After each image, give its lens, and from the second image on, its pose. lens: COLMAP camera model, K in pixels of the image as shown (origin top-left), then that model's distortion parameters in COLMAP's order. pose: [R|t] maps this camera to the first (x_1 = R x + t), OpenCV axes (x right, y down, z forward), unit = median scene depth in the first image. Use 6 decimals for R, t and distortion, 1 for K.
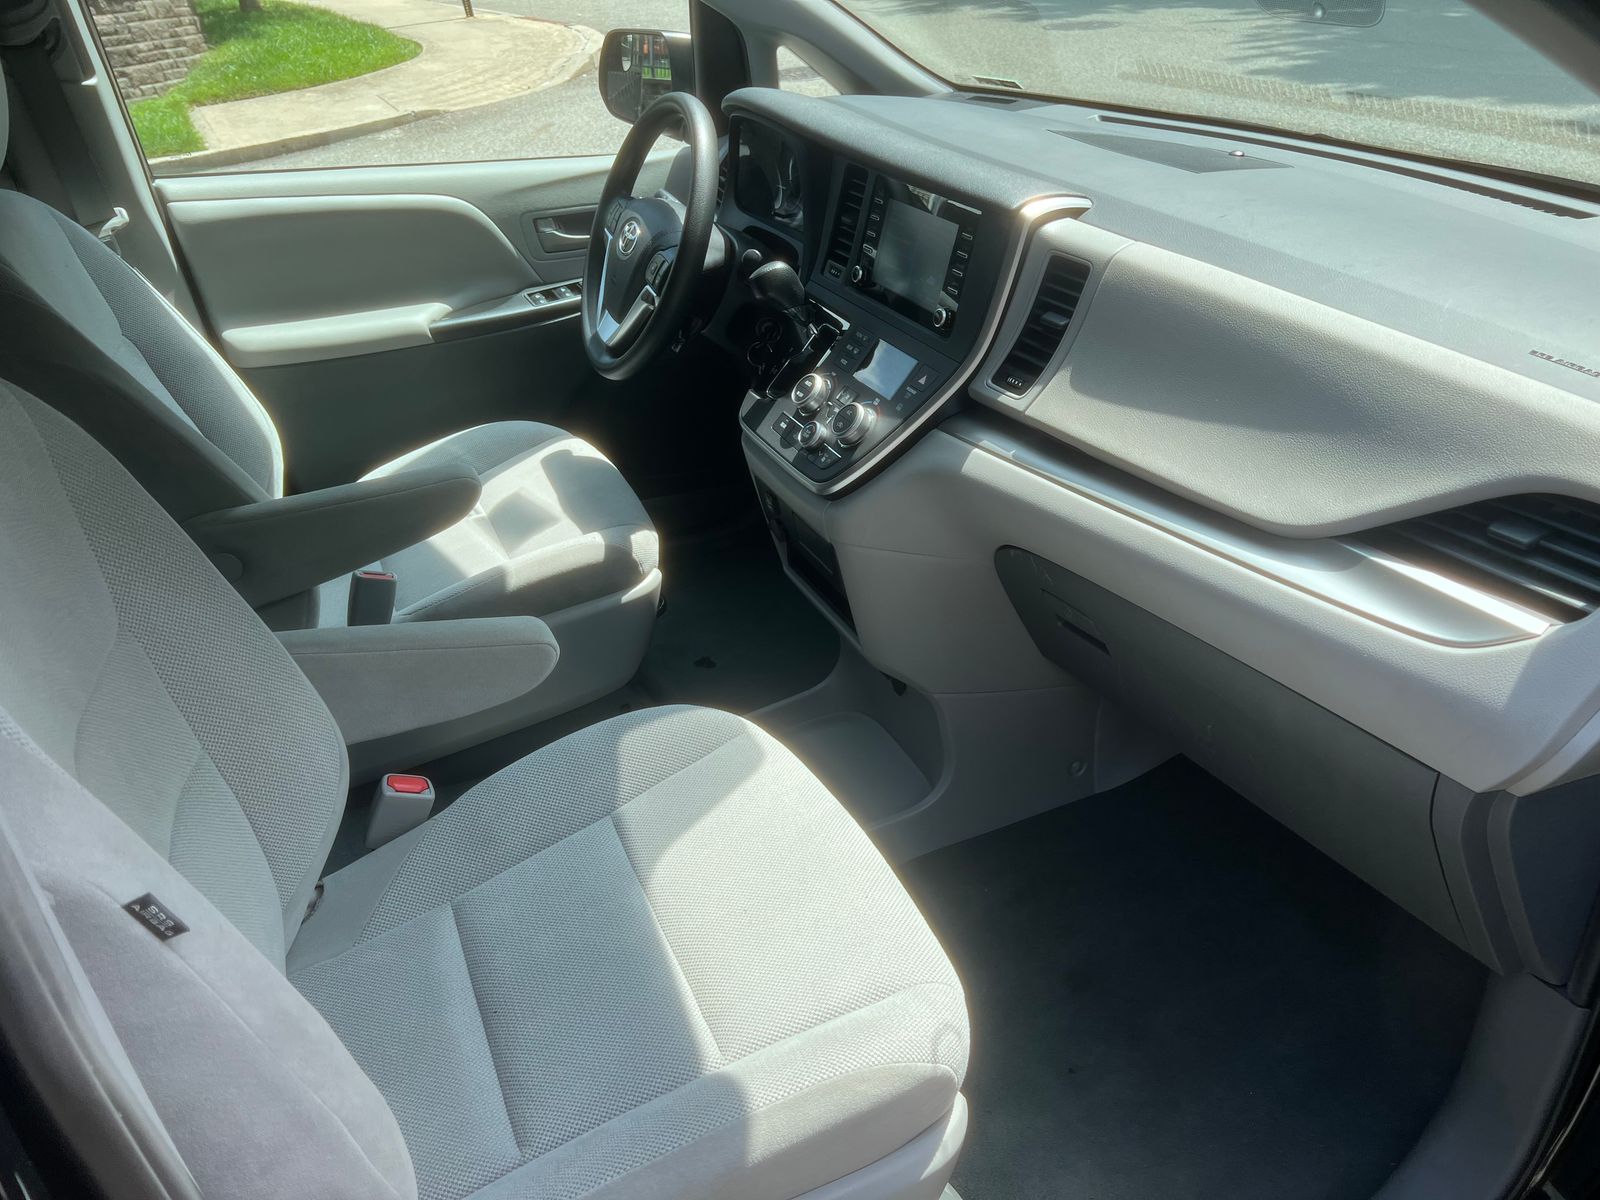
lens RADIAL K [[1195.8, 0, 800.0], [0, 1195.8, 600.0], [0, 0, 1]] dist [0.068376, -0.082856]
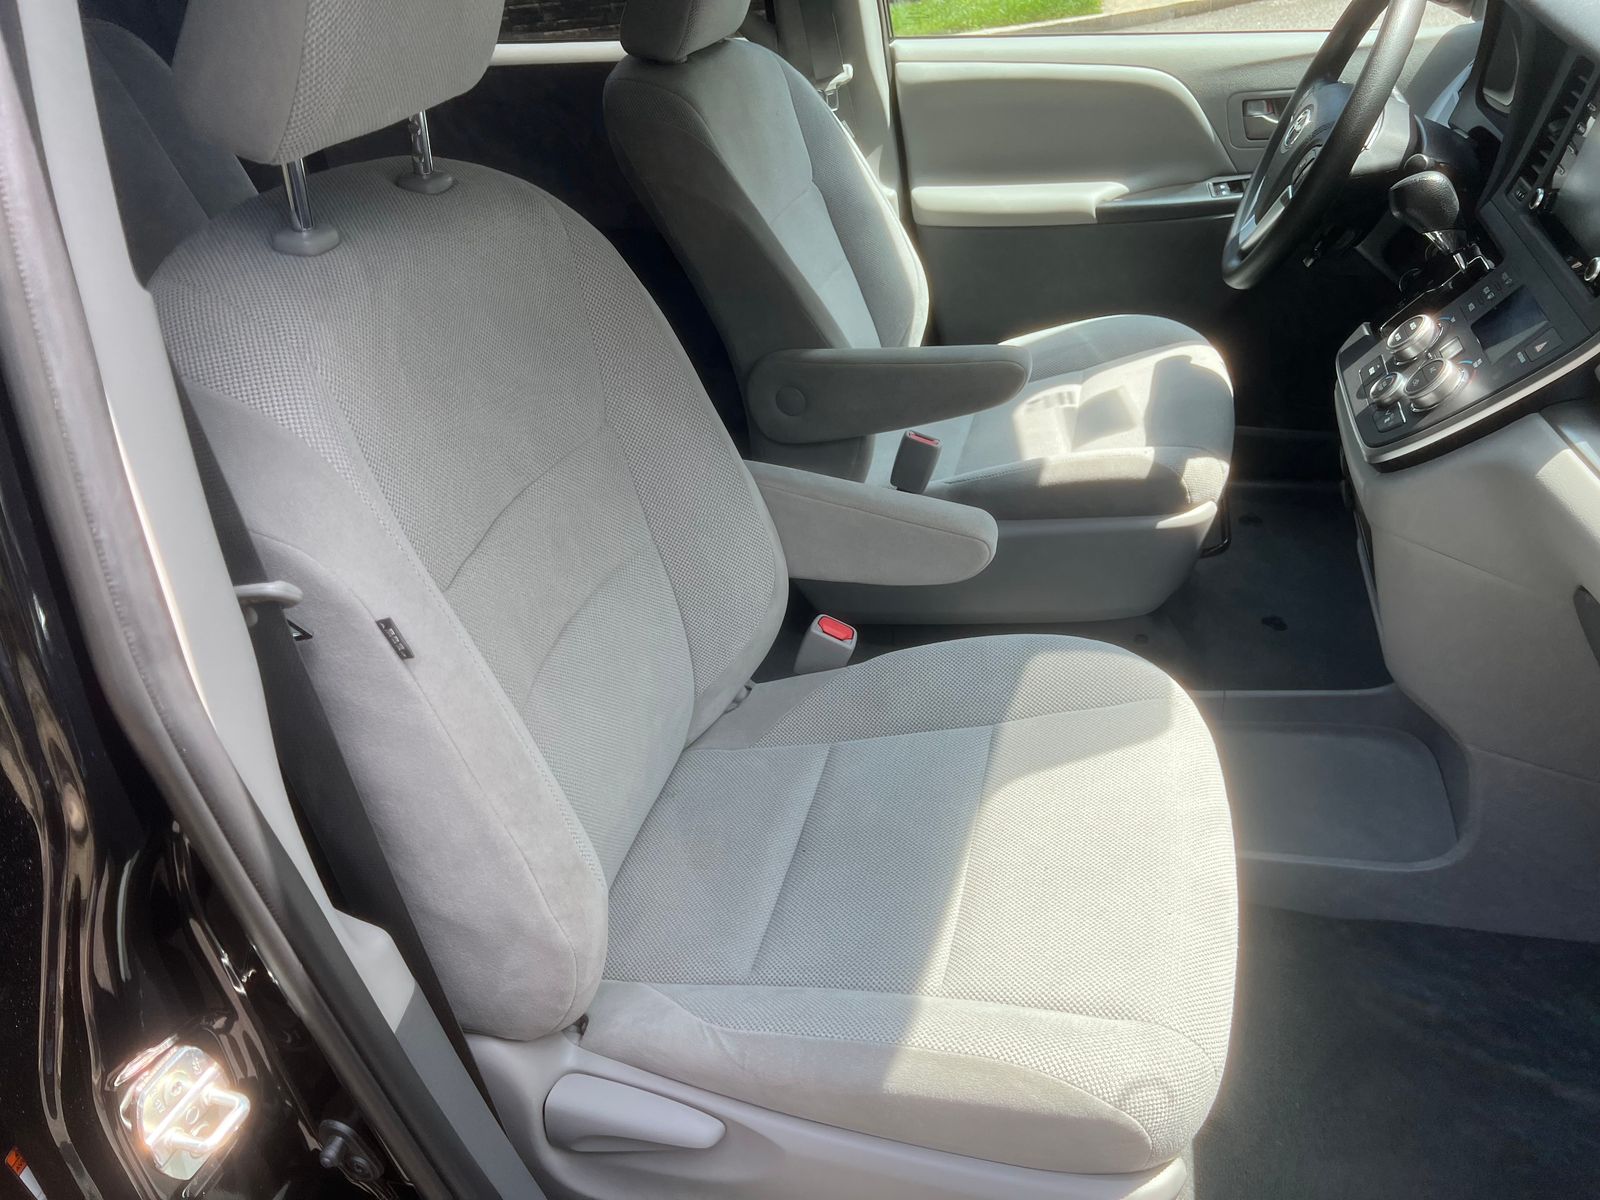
lens RADIAL K [[1206.5, 0, 803.6], [0, 1206.5, 585.6], [0, 0, 1]] dist [0.056580, -0.052585]
pose [[0.779861, 0.295315, -0.551911, 0.169801], [-0.250632, 0.955268, 0.156993, -0.033696], [0.573586, 0.015894, 0.818991, 0.074091]]
